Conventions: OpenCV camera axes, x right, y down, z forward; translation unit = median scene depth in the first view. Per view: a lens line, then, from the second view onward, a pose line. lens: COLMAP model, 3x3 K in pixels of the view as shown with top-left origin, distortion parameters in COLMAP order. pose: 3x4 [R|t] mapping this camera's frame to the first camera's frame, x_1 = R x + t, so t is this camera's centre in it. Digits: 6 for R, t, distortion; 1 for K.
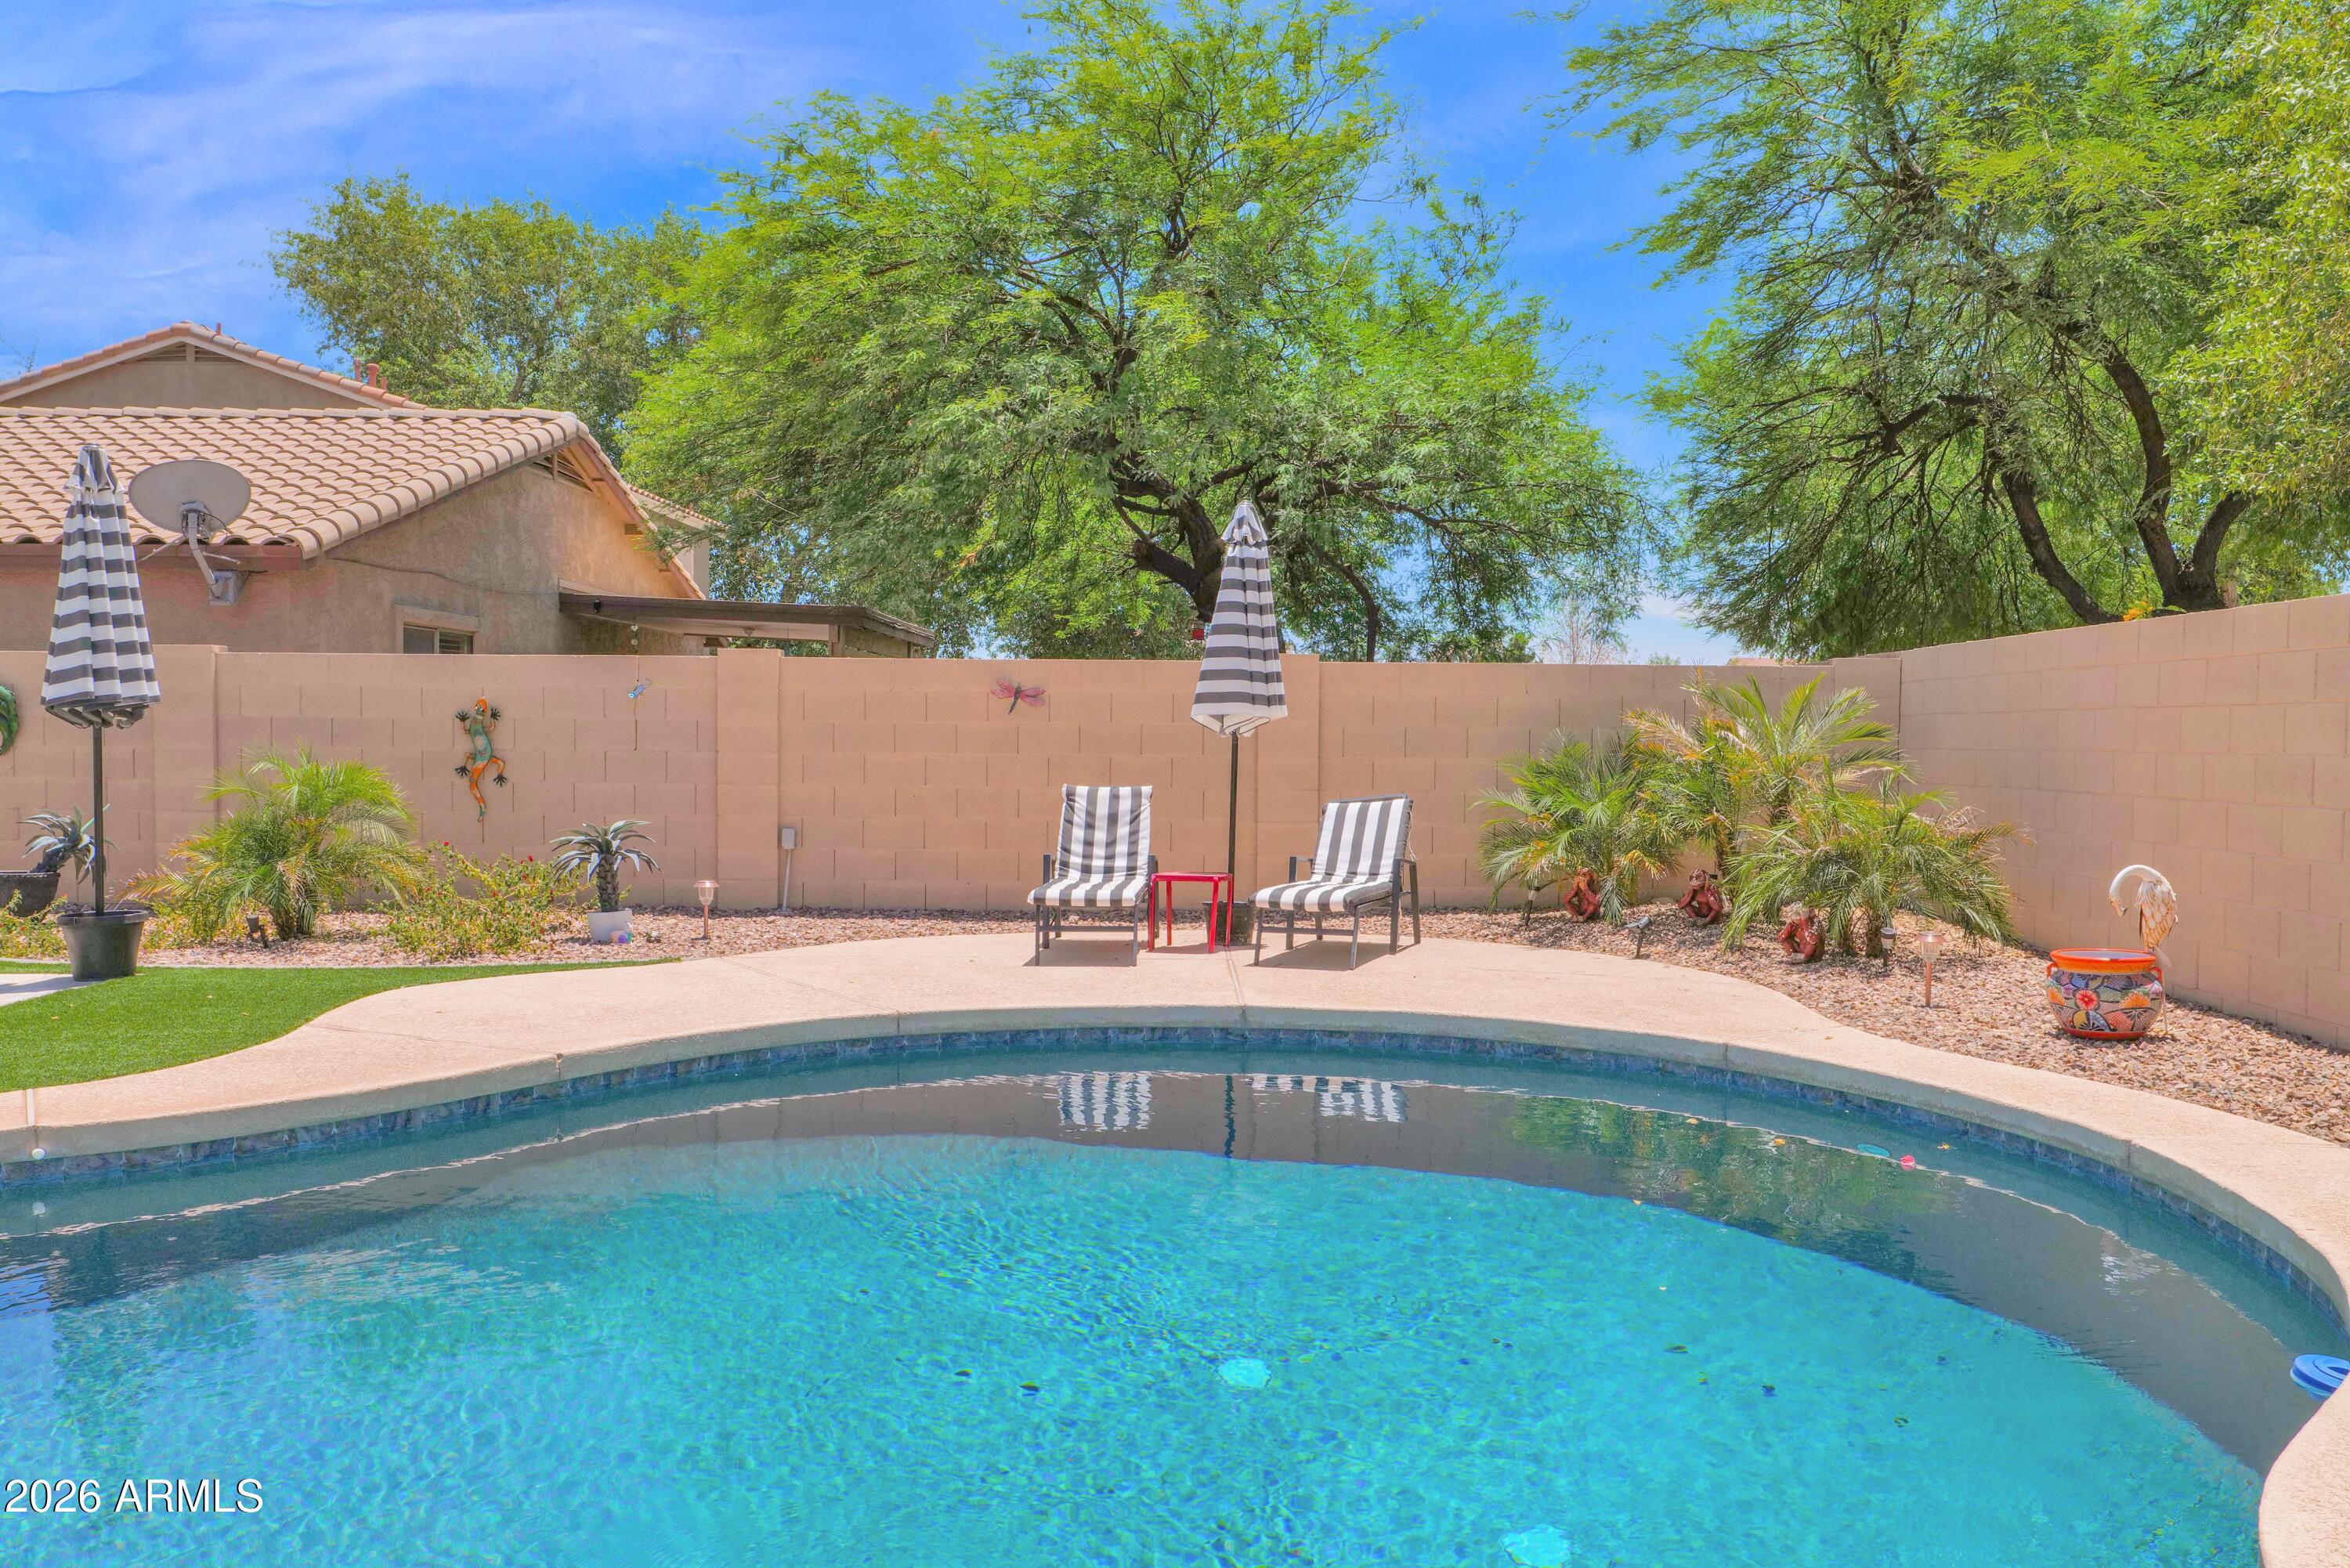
lens RADIAL K [[1857.3, 0, 1168.9], [0, 1857.3, 774.6], [0, 0, 1]] dist [-0.016544, -0.006334]
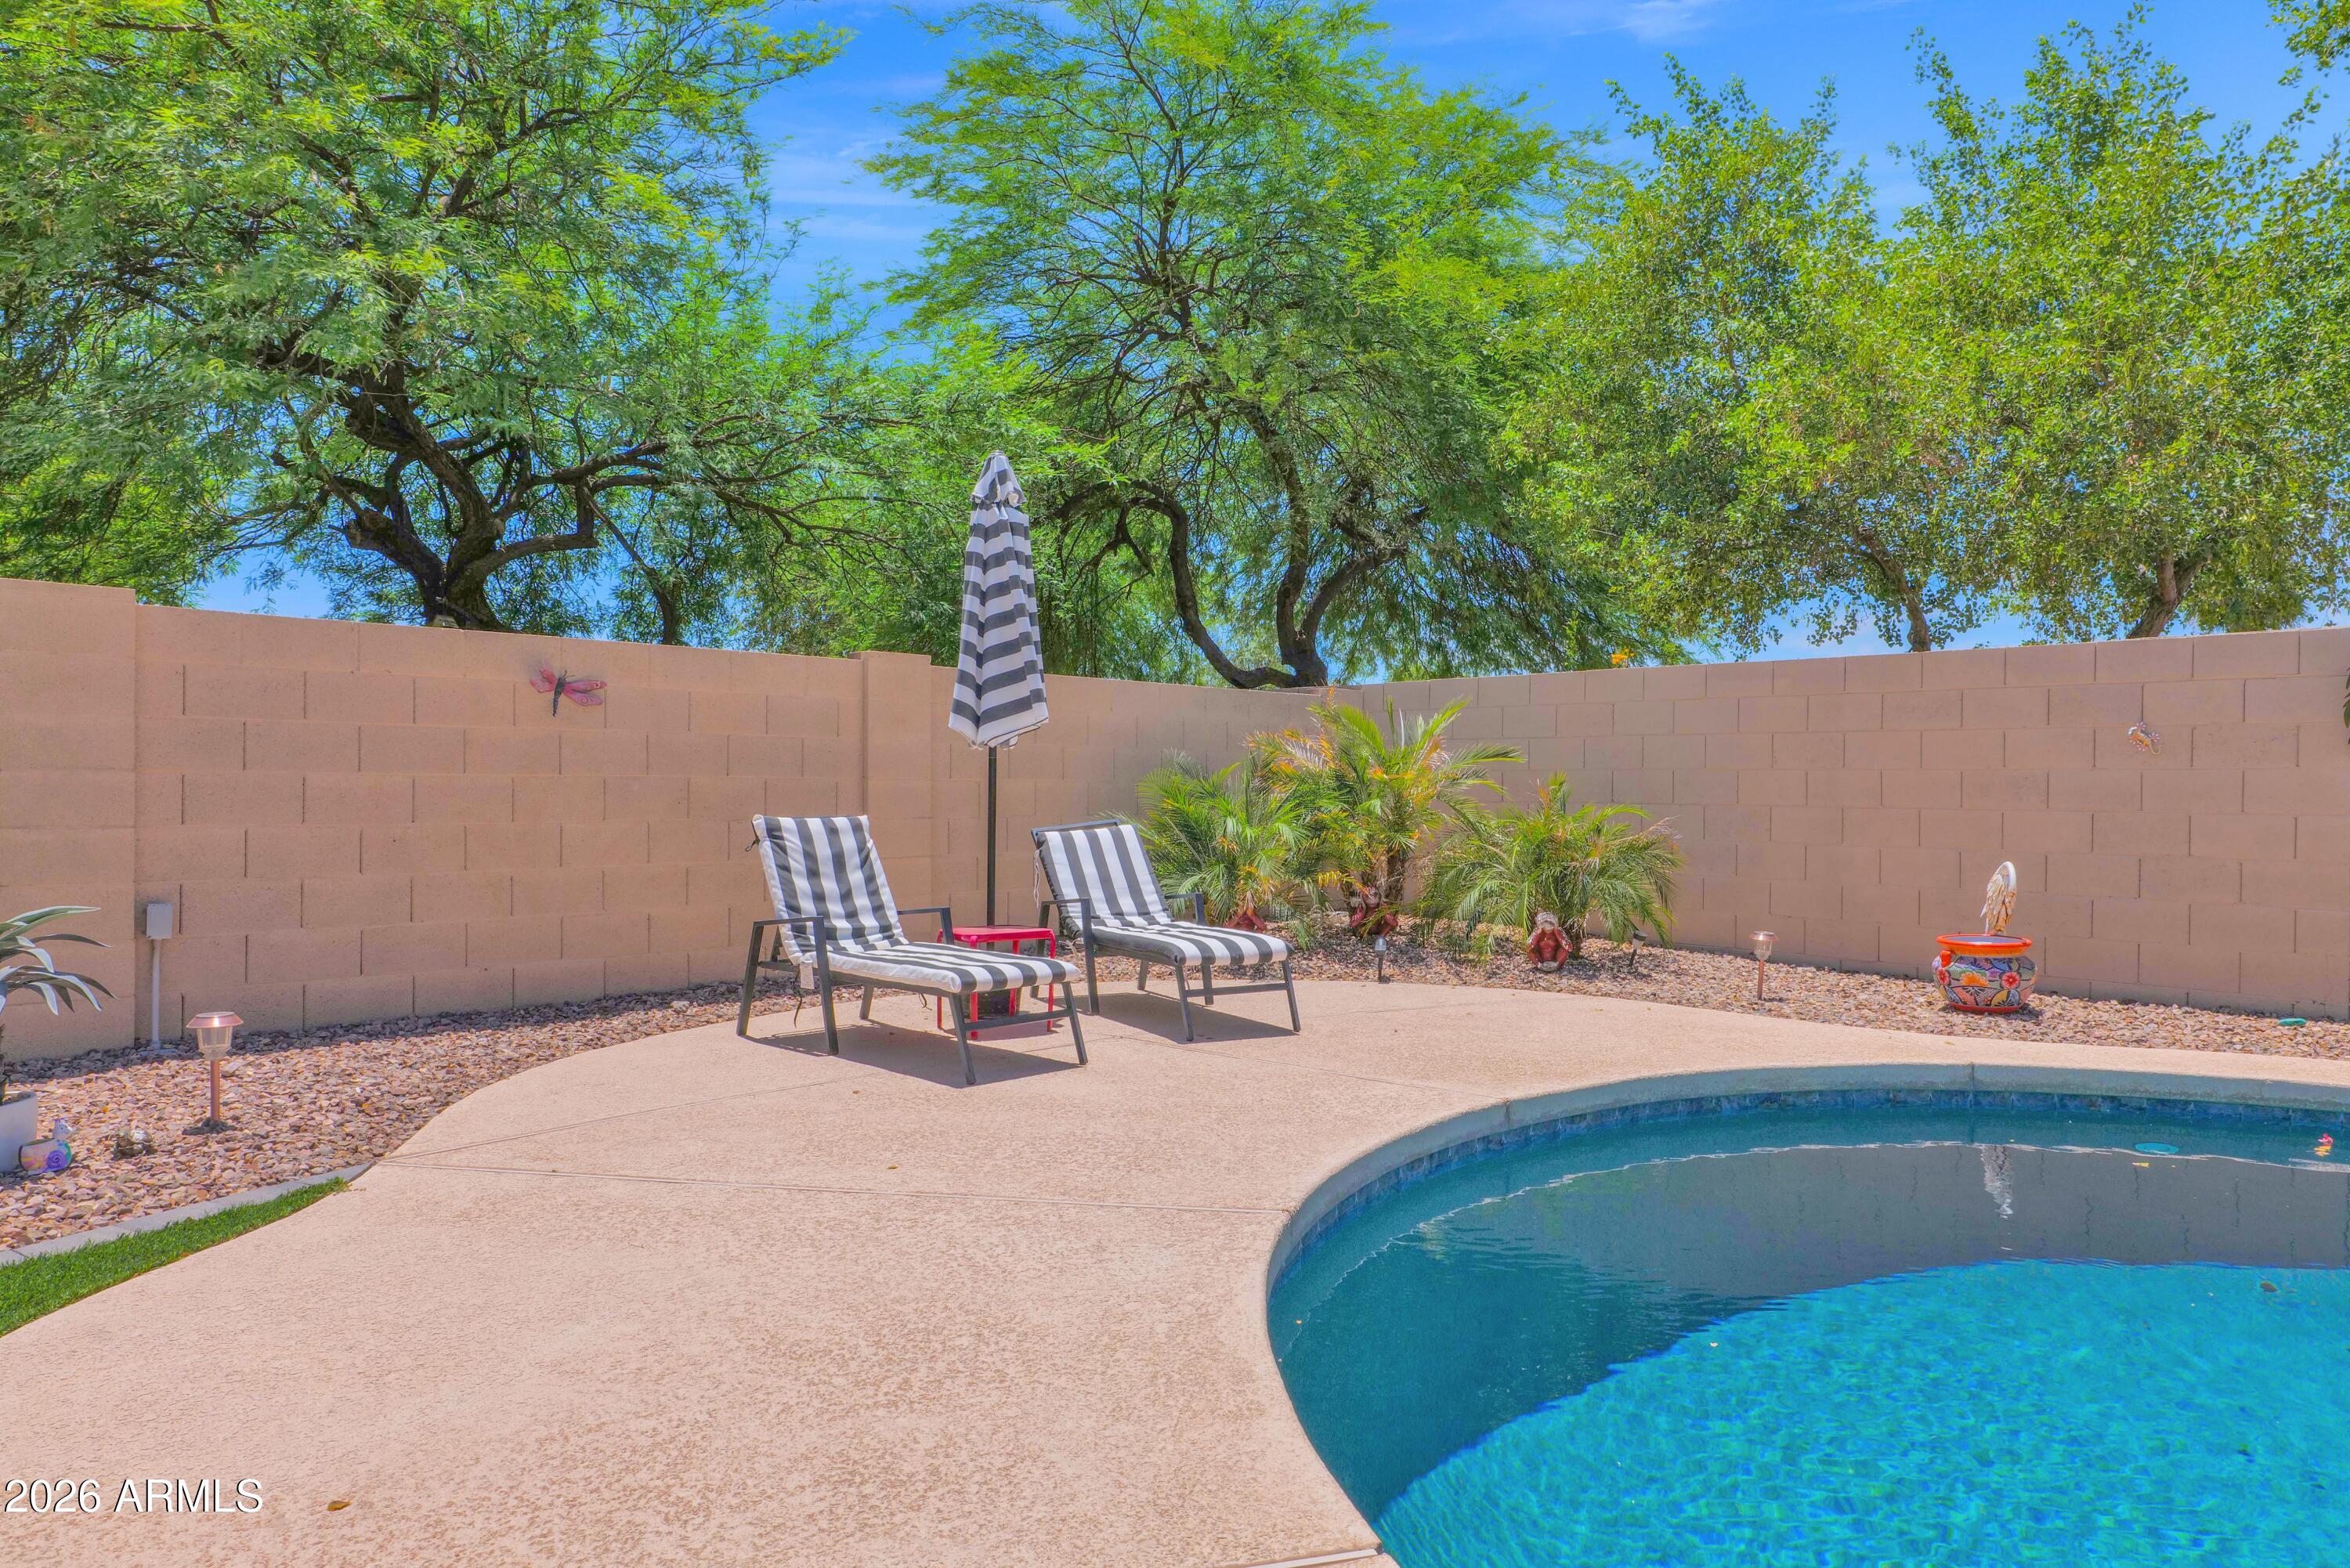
lens RADIAL K [[1457.7, 0, 1170.3], [0, 1457.7, 783.0], [0, 0, 1]] dist [0.009885, -0.001141]
pose [[0.694660, -0.002015, 0.719336, -0.348345], [0.017198, 0.999757, -0.013808, 0.003460], [-0.719133, 0.021963, 0.694525, 0.516333]]
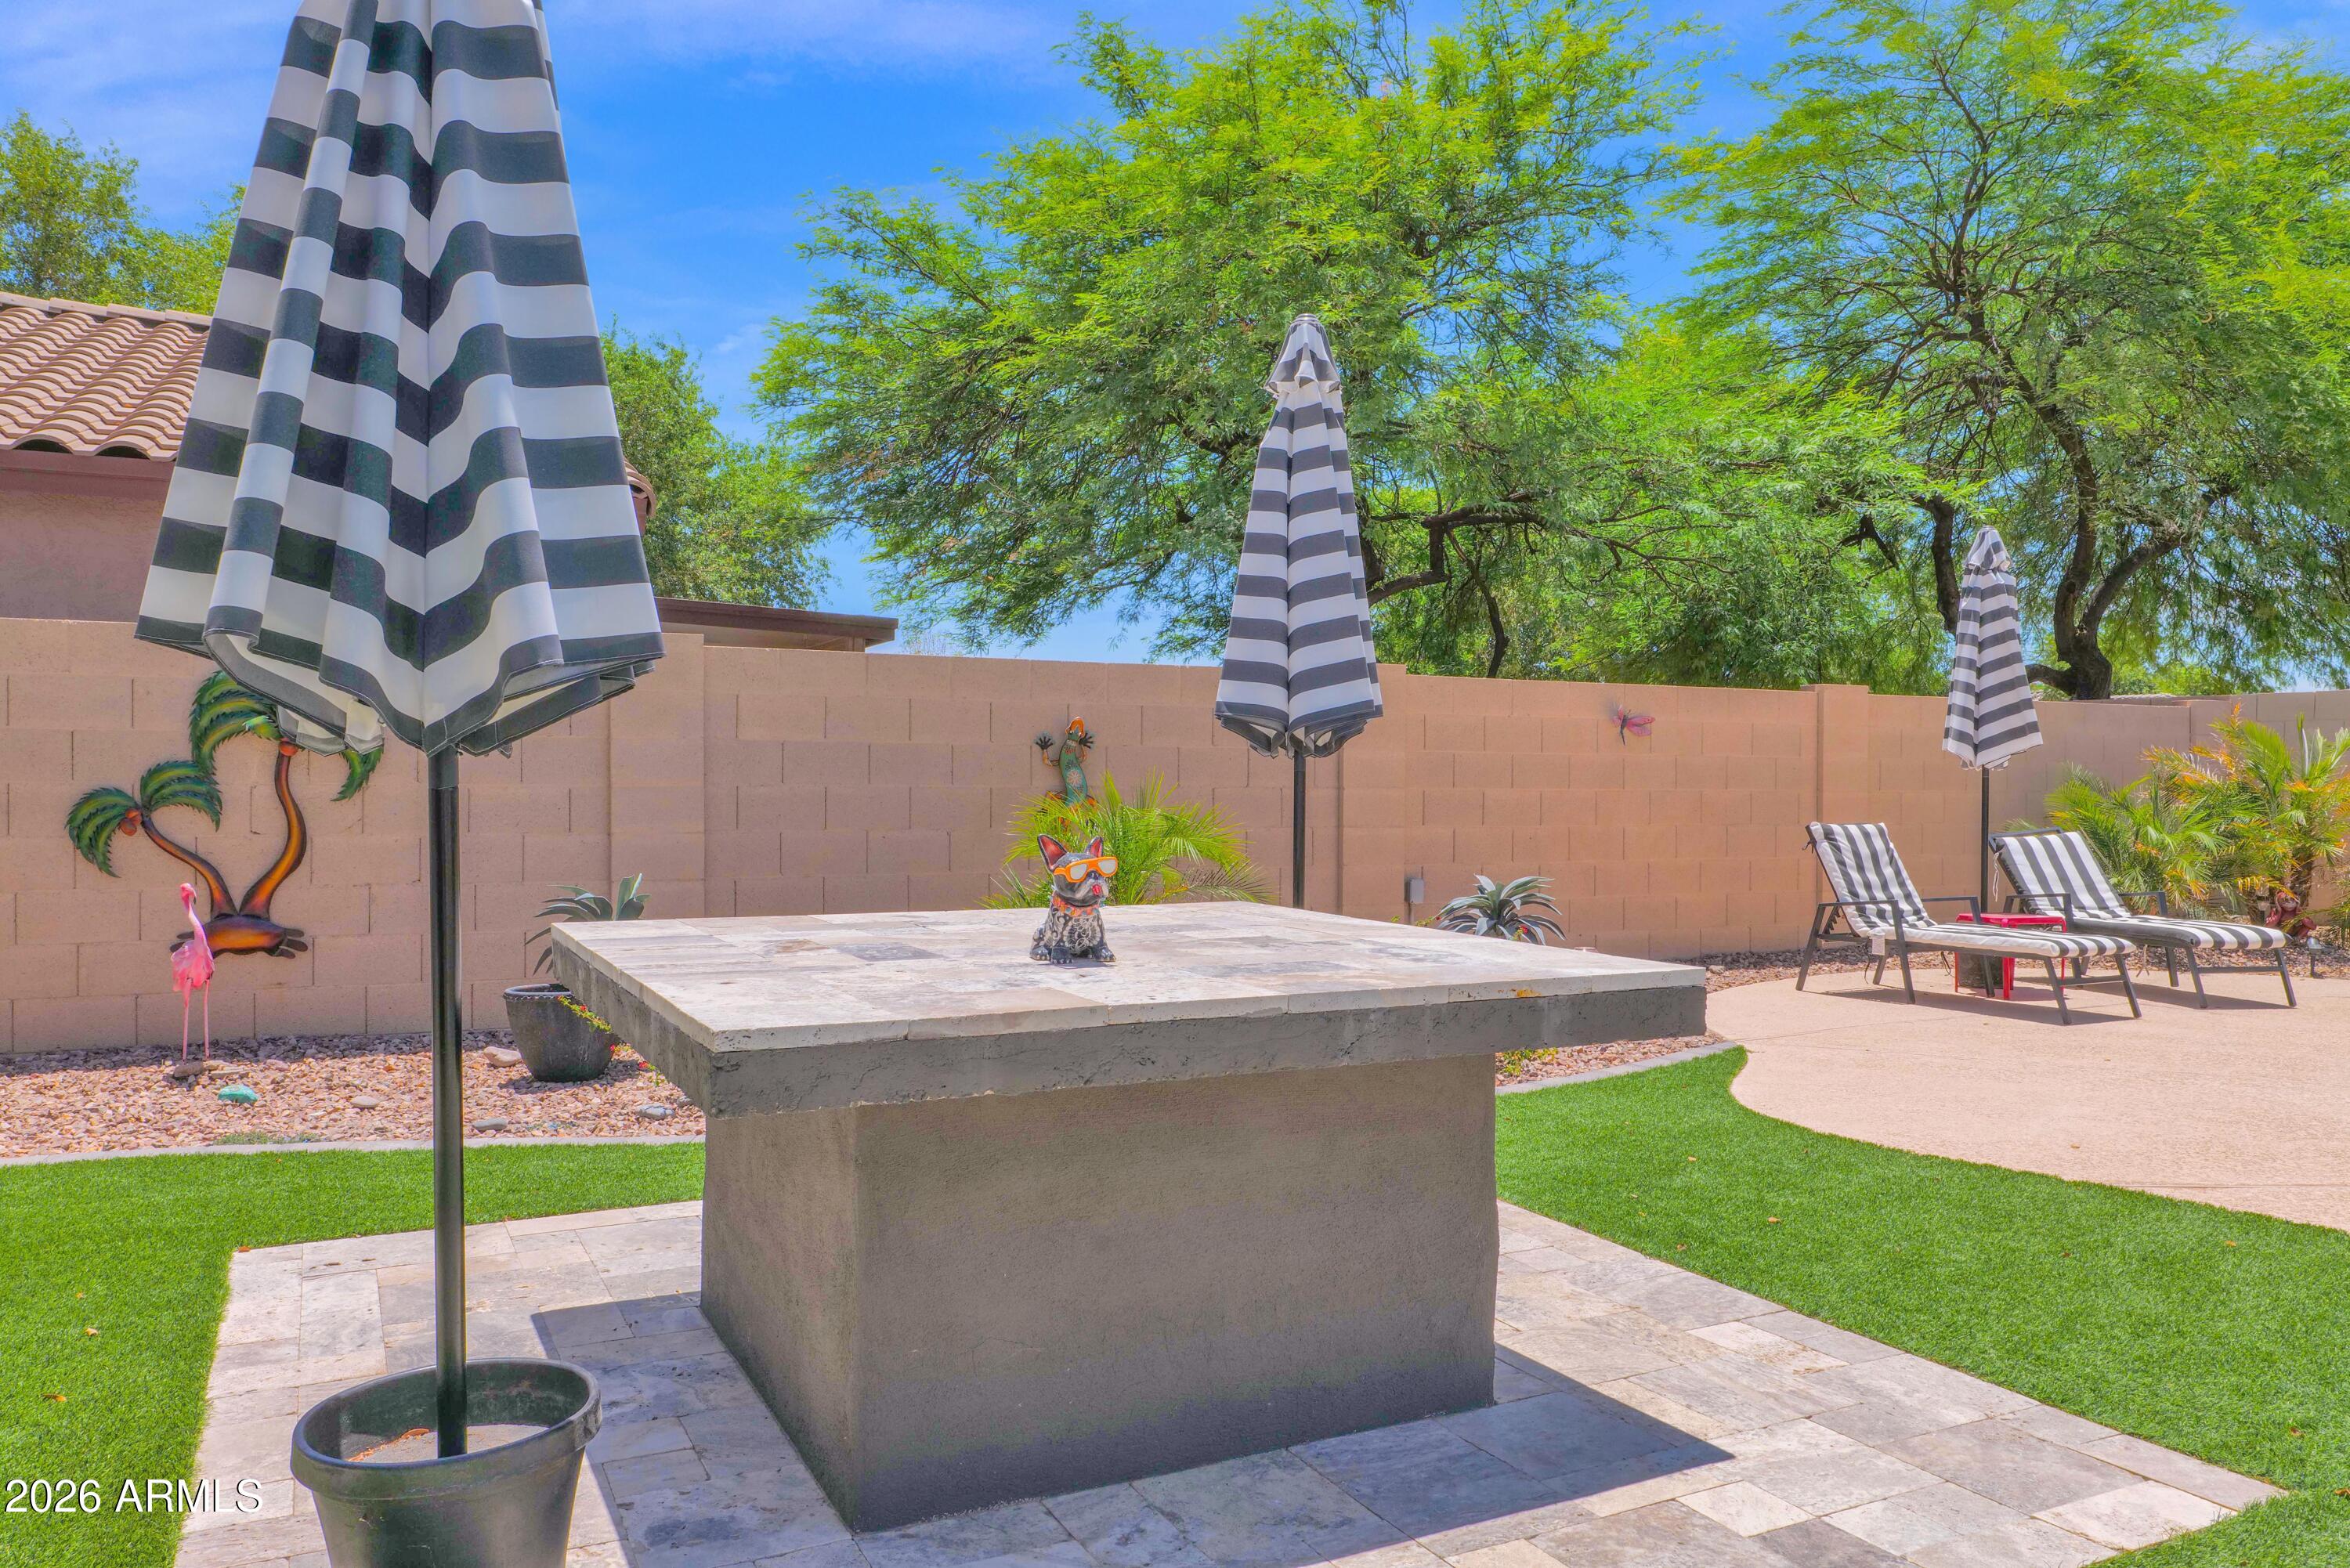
lens RADIAL K [[1705.7, 0, 1182.5], [0, 1705.7, 783.8], [0, 0, 1]] dist [0.021319, -0.007828]
pose [[0.873908, -0.003688, 0.486077, -0.745479], [0.010183, 0.999891, -0.010722, -0.007862], [-0.485985, 0.014320, 0.873850, 0.425787]]
